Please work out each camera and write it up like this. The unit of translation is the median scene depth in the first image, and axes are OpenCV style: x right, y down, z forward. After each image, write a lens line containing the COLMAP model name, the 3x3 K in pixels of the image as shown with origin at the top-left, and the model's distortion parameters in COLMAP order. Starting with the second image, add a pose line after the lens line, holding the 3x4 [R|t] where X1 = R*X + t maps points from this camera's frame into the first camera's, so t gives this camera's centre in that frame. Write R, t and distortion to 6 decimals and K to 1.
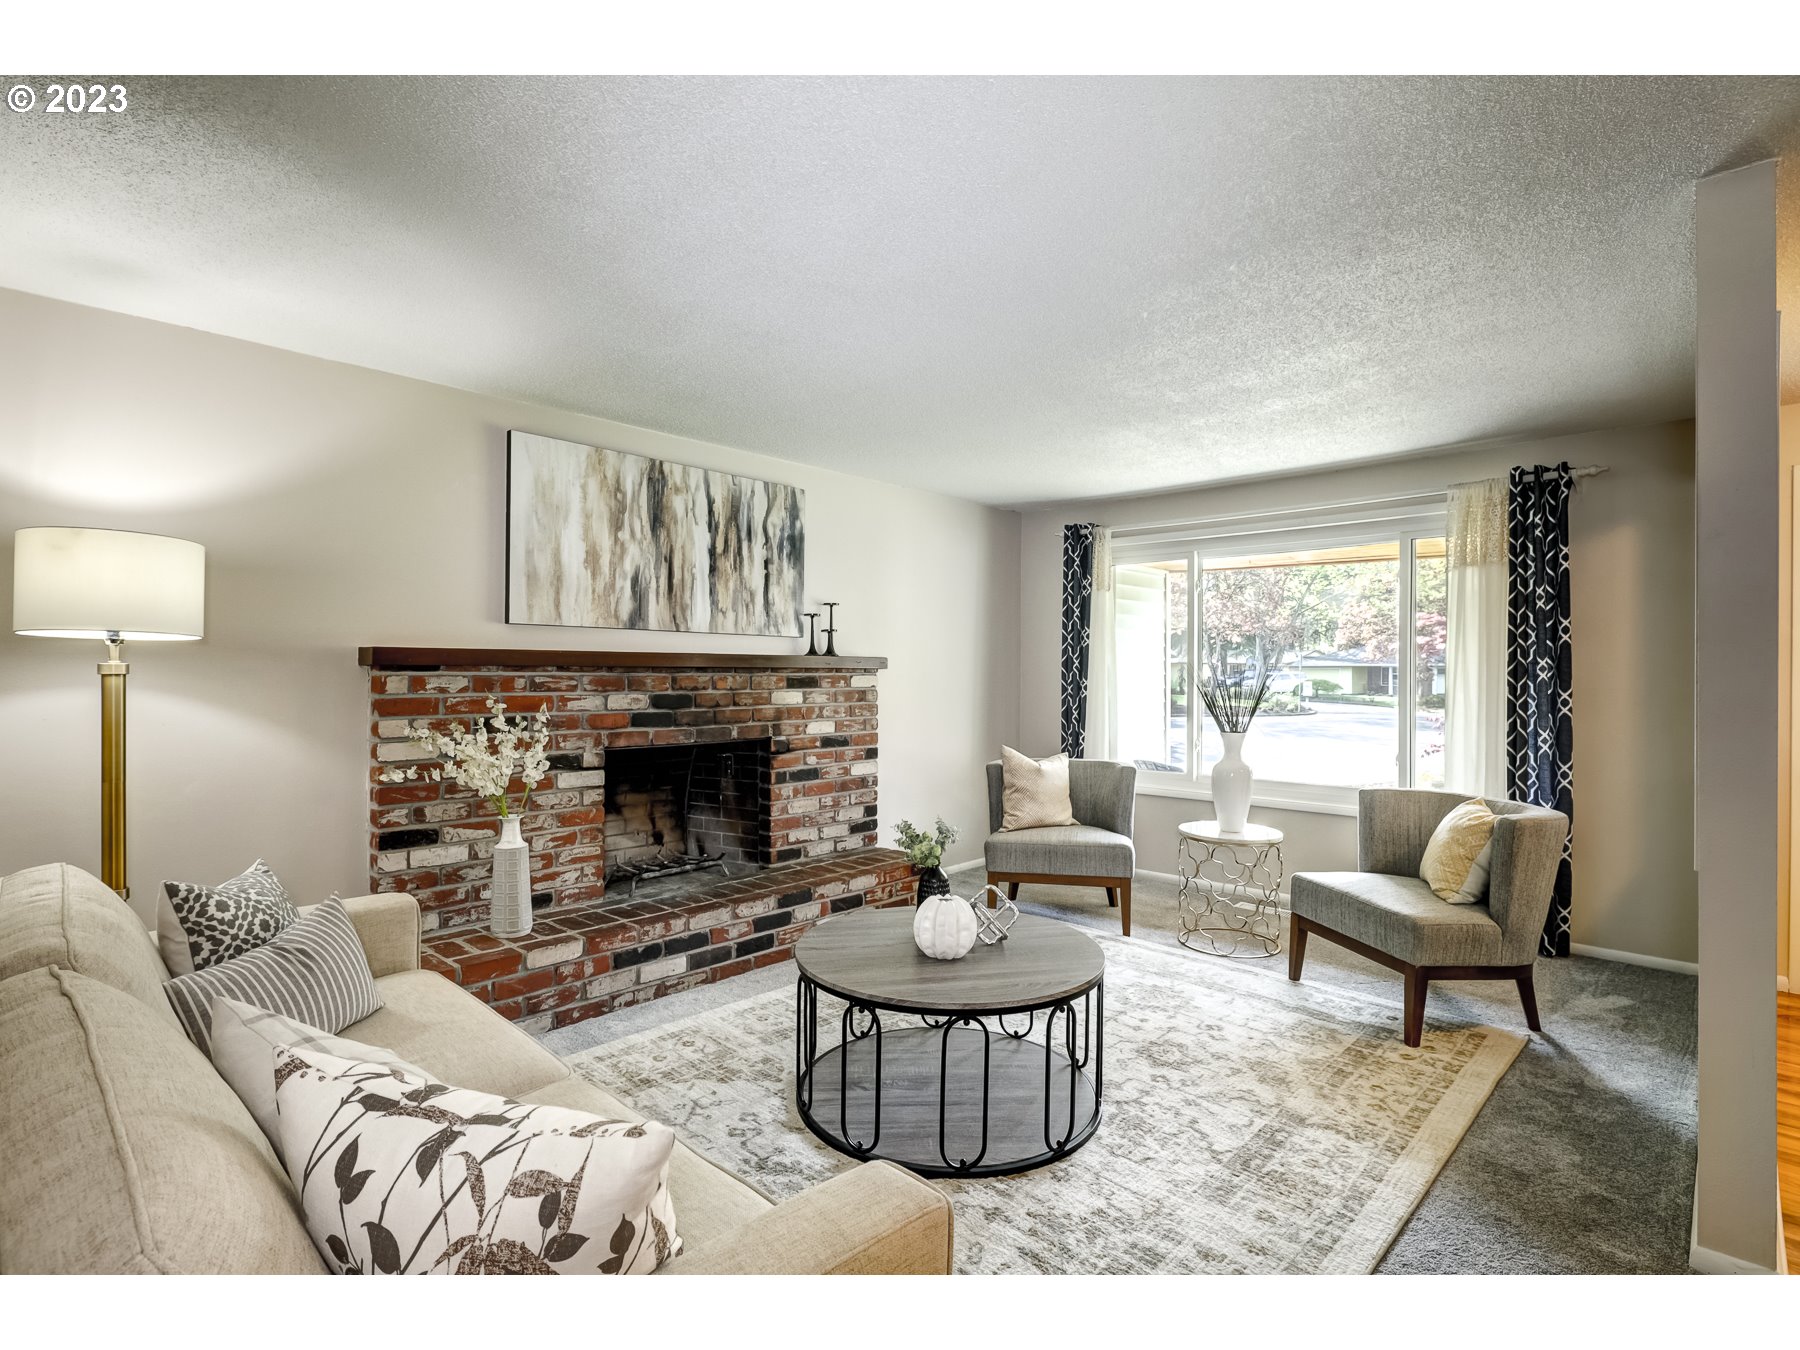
lens RADIAL K [[897.0, 0, 900.0], [0, 897.0, 675.0], [0, 0, 1]] dist [-0.001578, 0.000440]
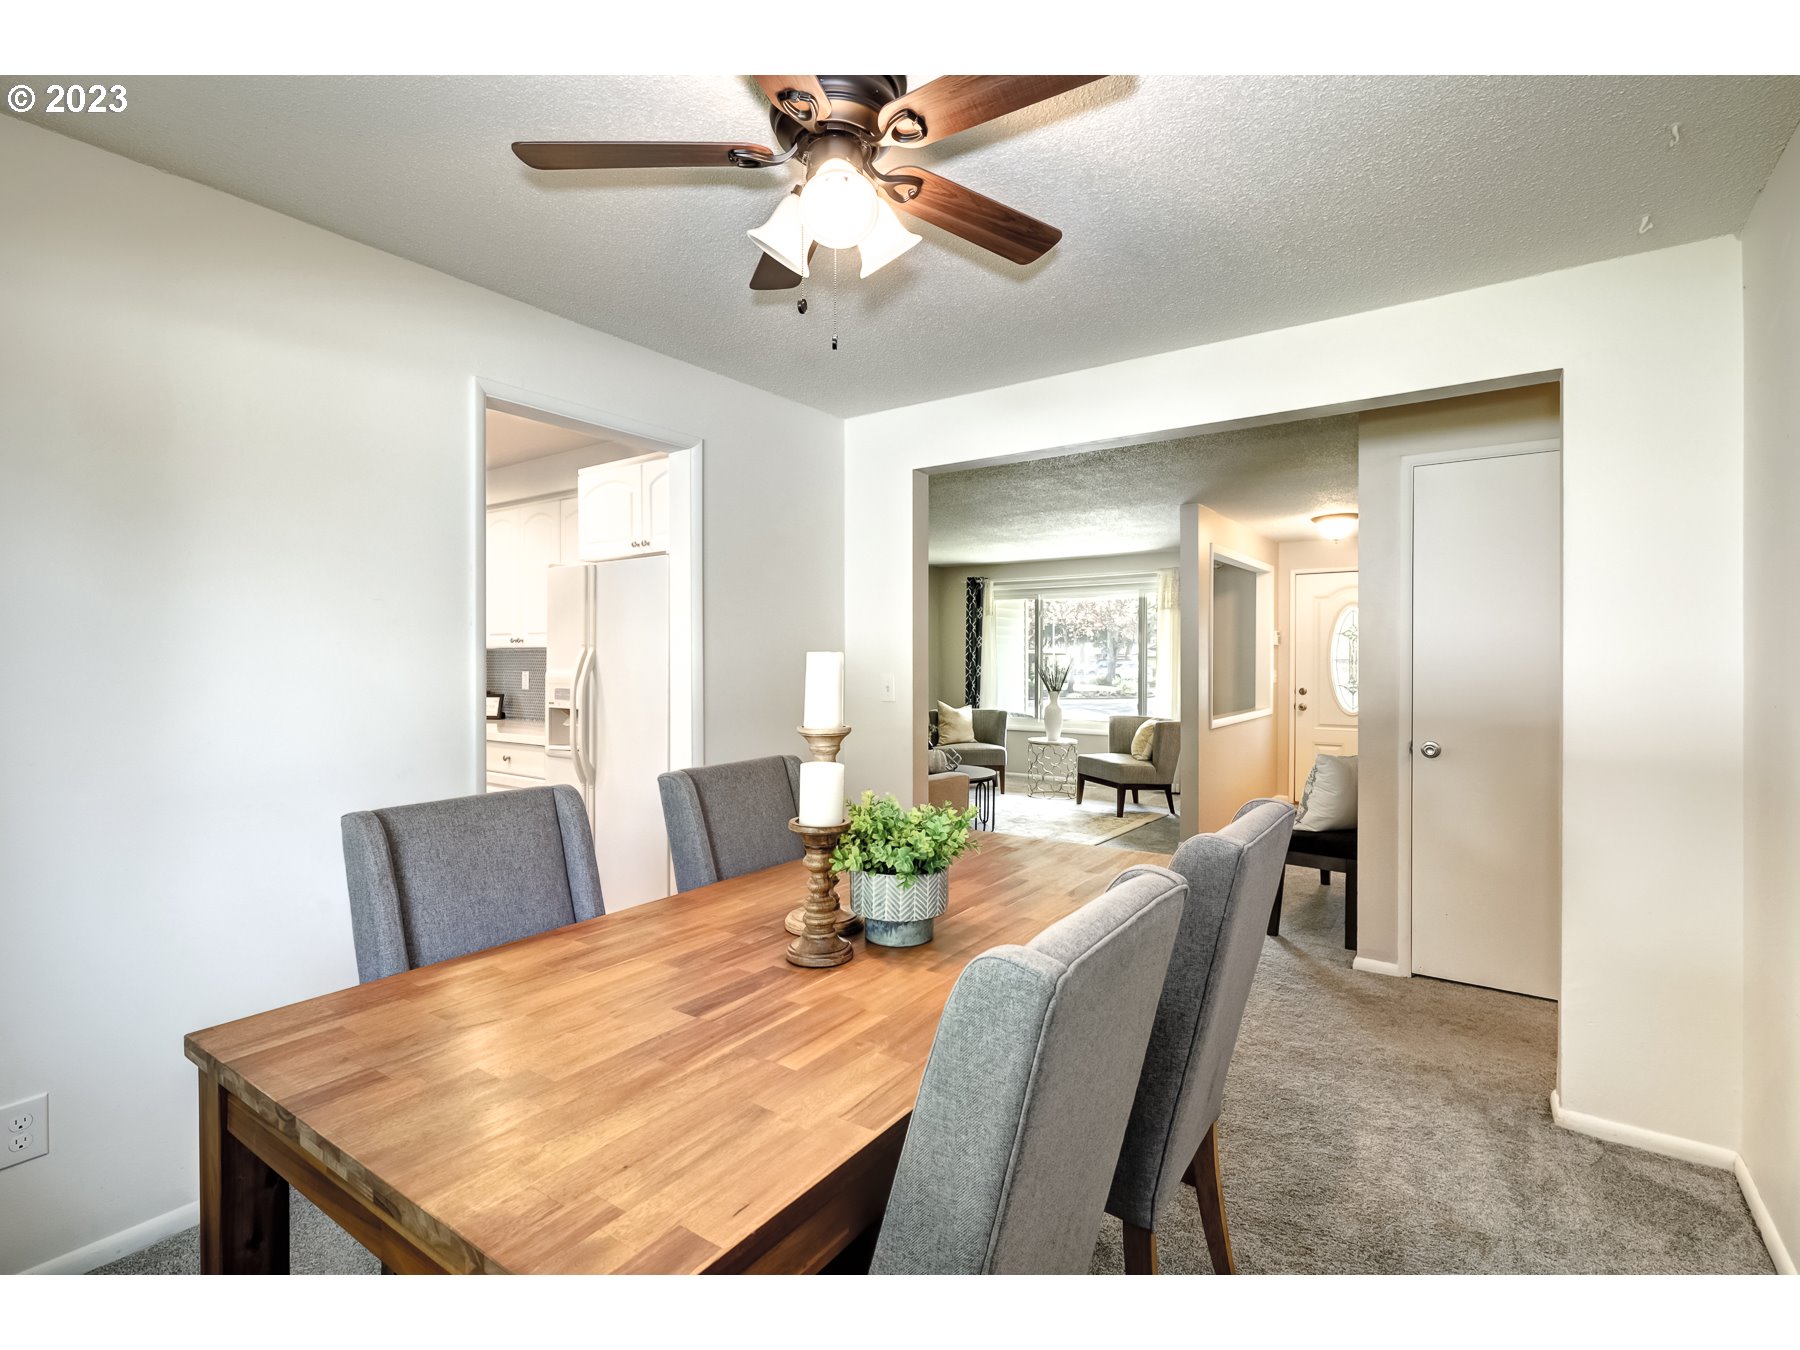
lens RADIAL K [[861.5, 0, 900.0], [0, 861.5, 675.0], [0, 0, 1]] dist [0.002137, 0.000147]
pose [[0.991183, -0.004958, 0.132406, -0.255526], [0.003468, 0.999928, 0.011484, 0.004702], [-0.132454, -0.010924, 0.991129, -0.977180]]
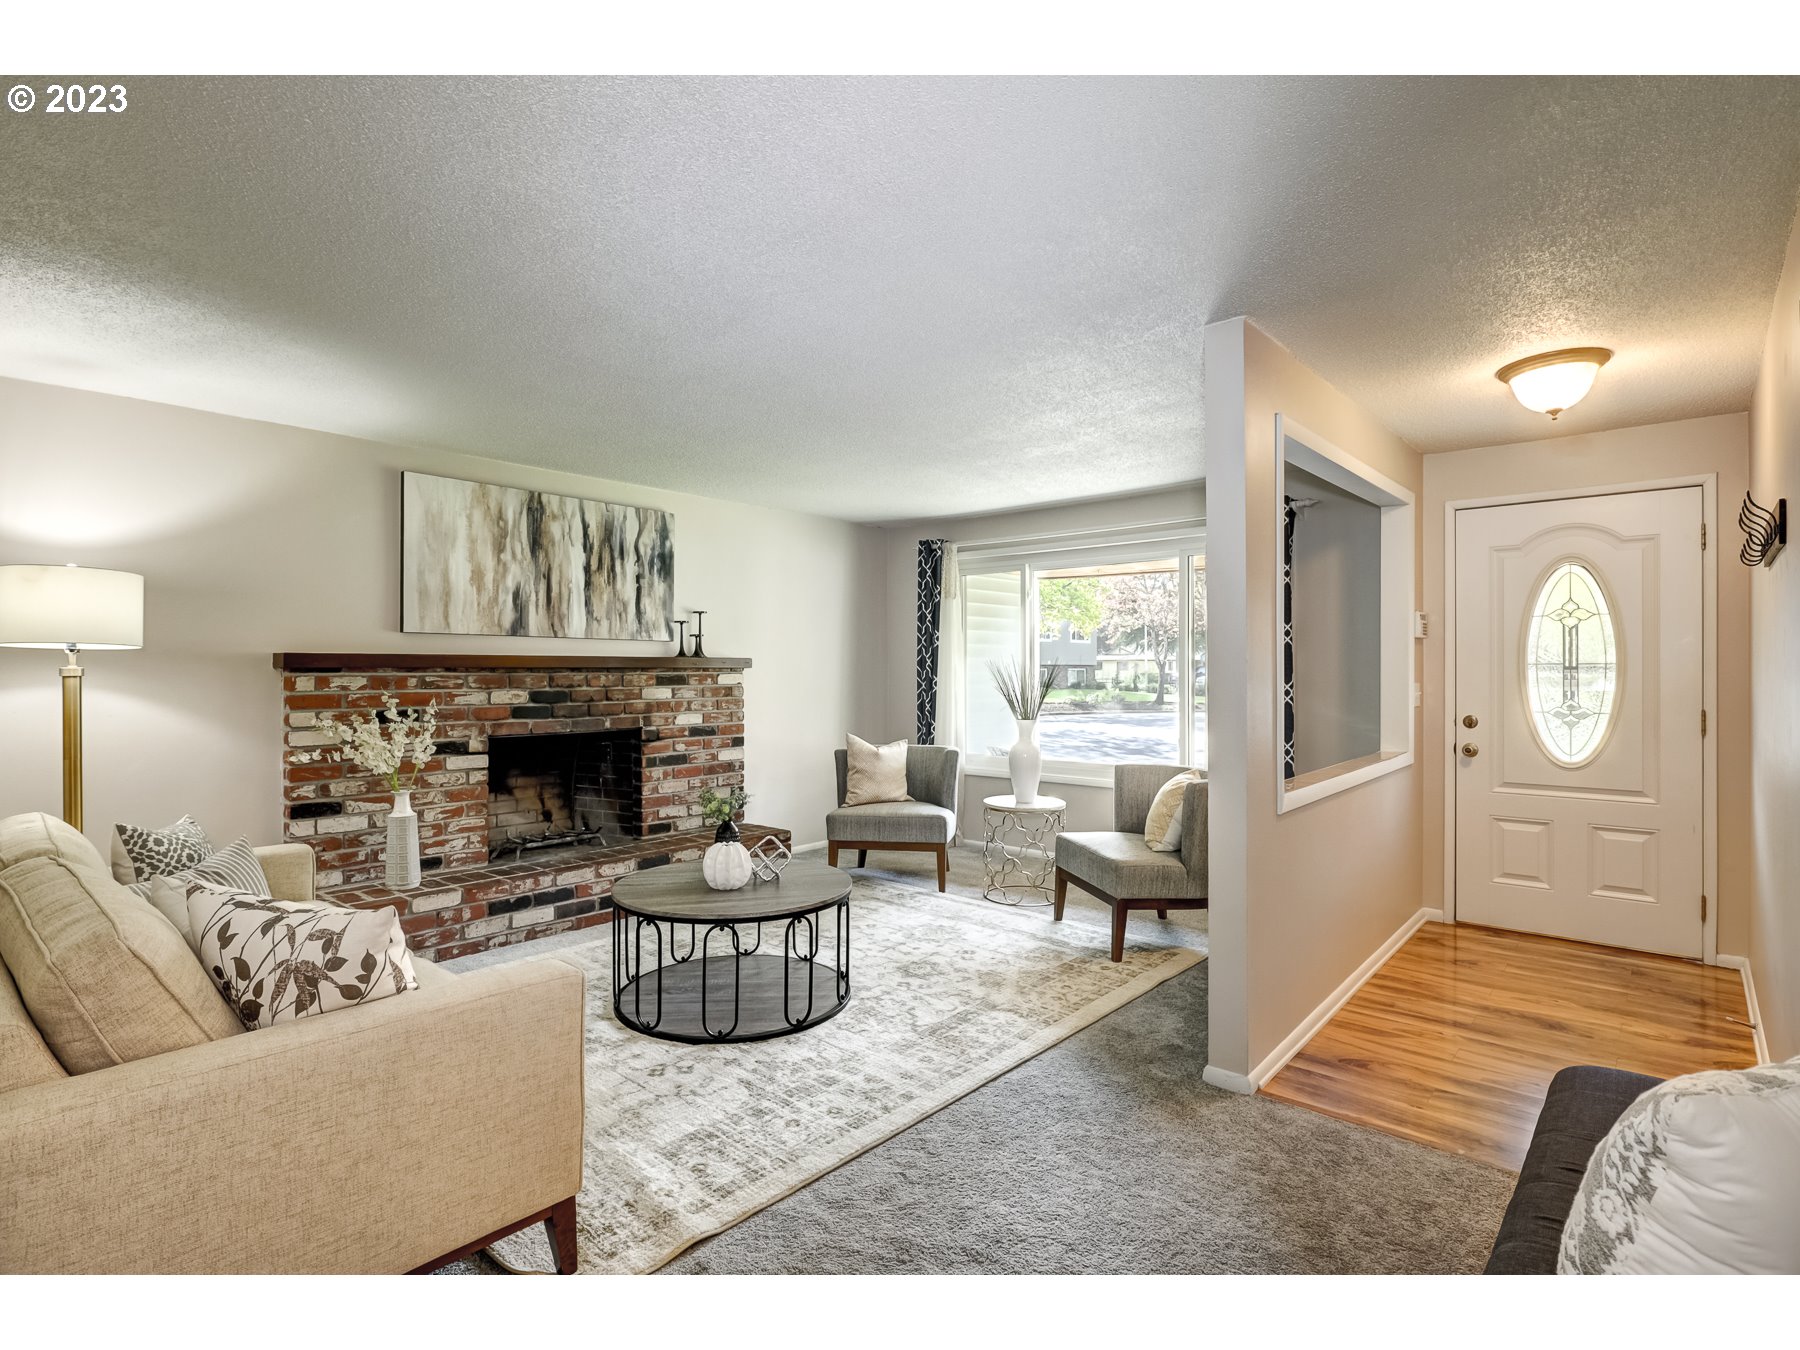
lens RADIAL K [[914.7, 0, 900.0], [0, 914.7, 675.0], [0, 0, 1]] dist [-0.001806, -0.000378]
pose [[0.999438, -0.005953, 0.033000, 0.182569], [0.005905, 0.999981, 0.001546, 0.001635], [-0.033009, -0.001350, 0.999454, -0.237869]]
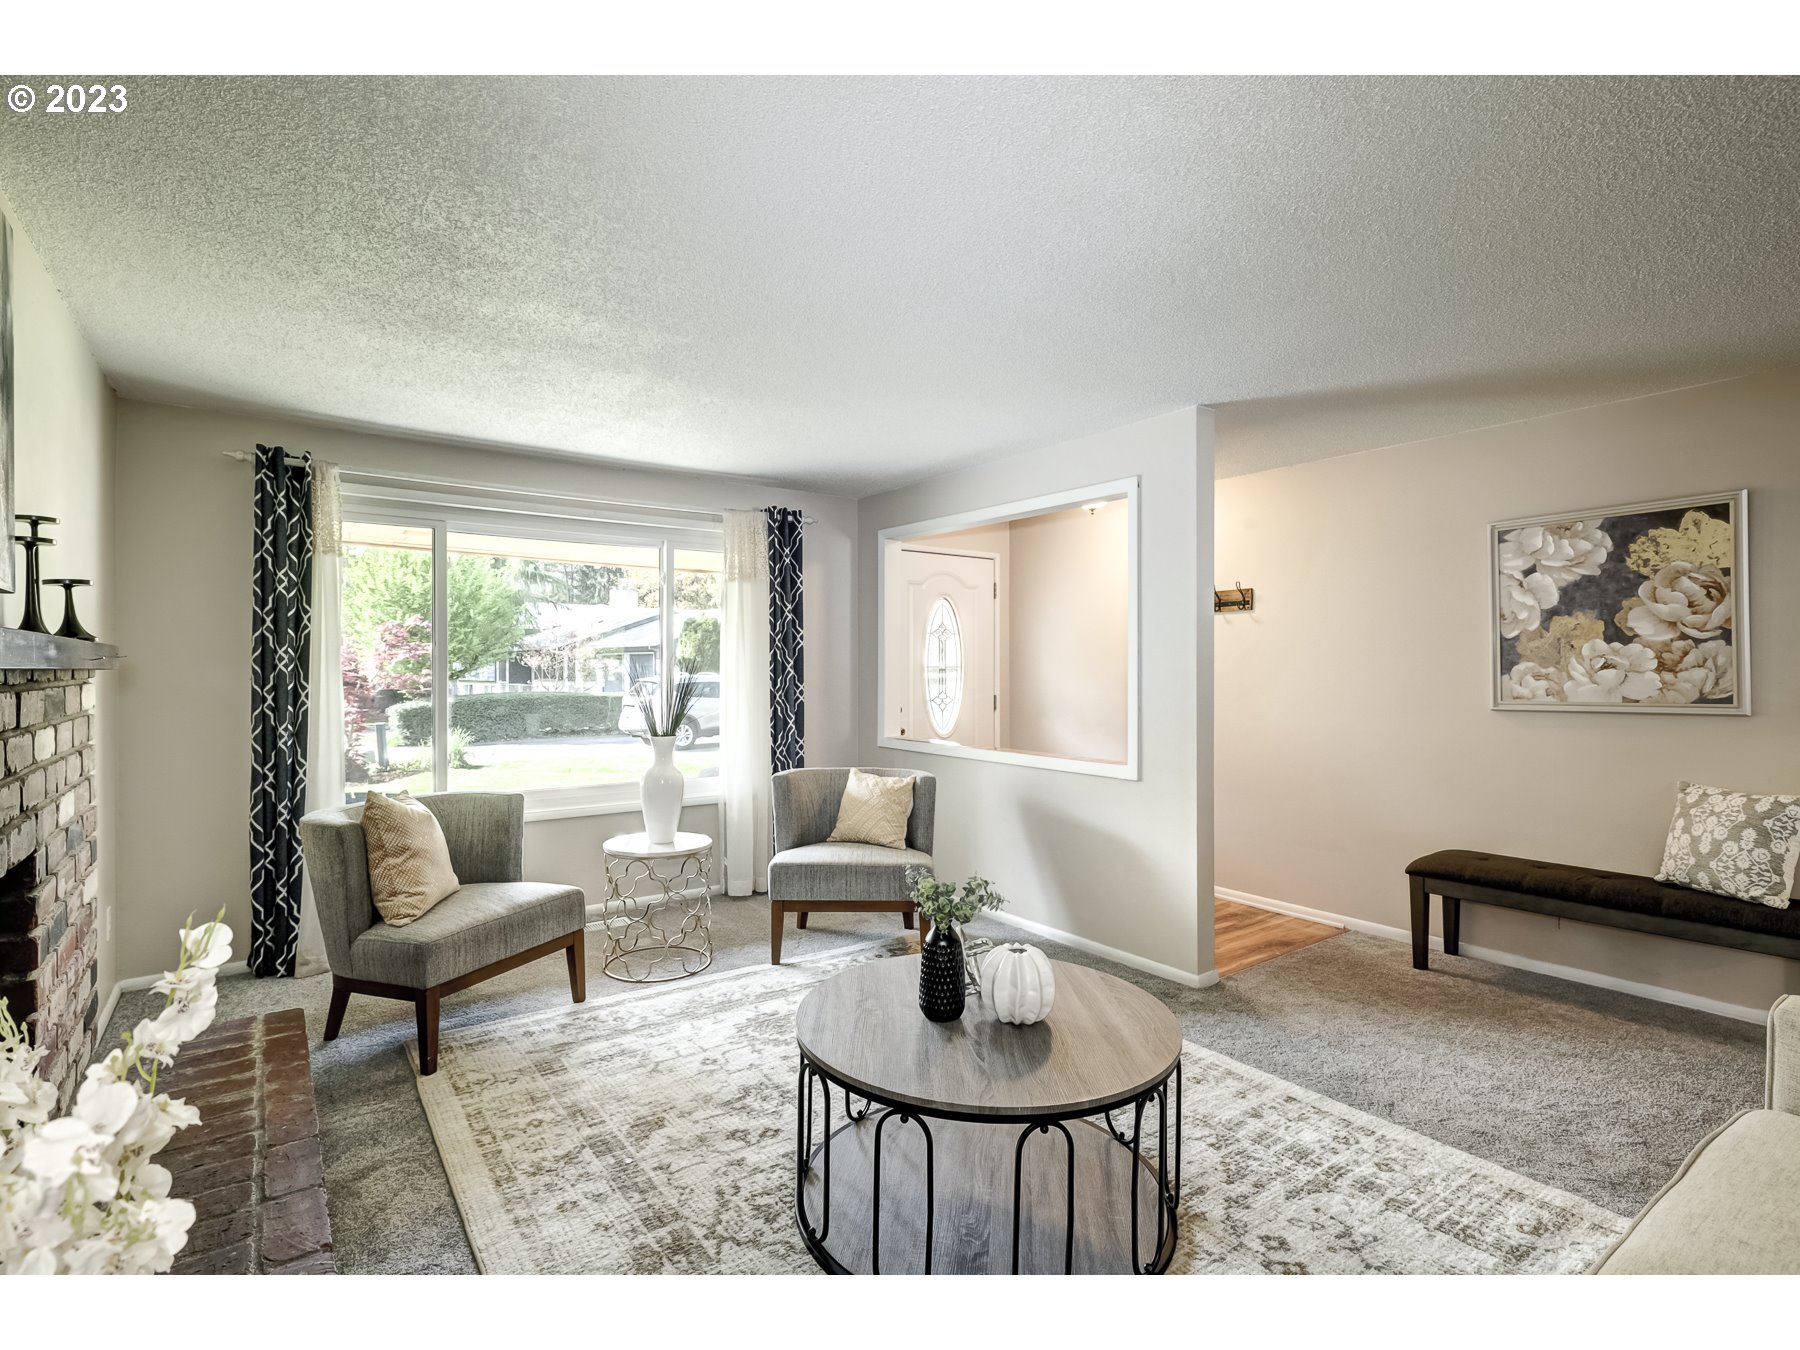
lens RADIAL K [[861.5, 0, 900.0], [0, 861.5, 675.0], [0, 0, 1]] dist [0.002137, 0.000147]
pose [[0.192316, -0.006550, 0.981311, -0.505987], [0.010585, 0.999933, 0.004600, 0.000167], [-0.981276, 0.009503, 0.192372, 0.652379]]
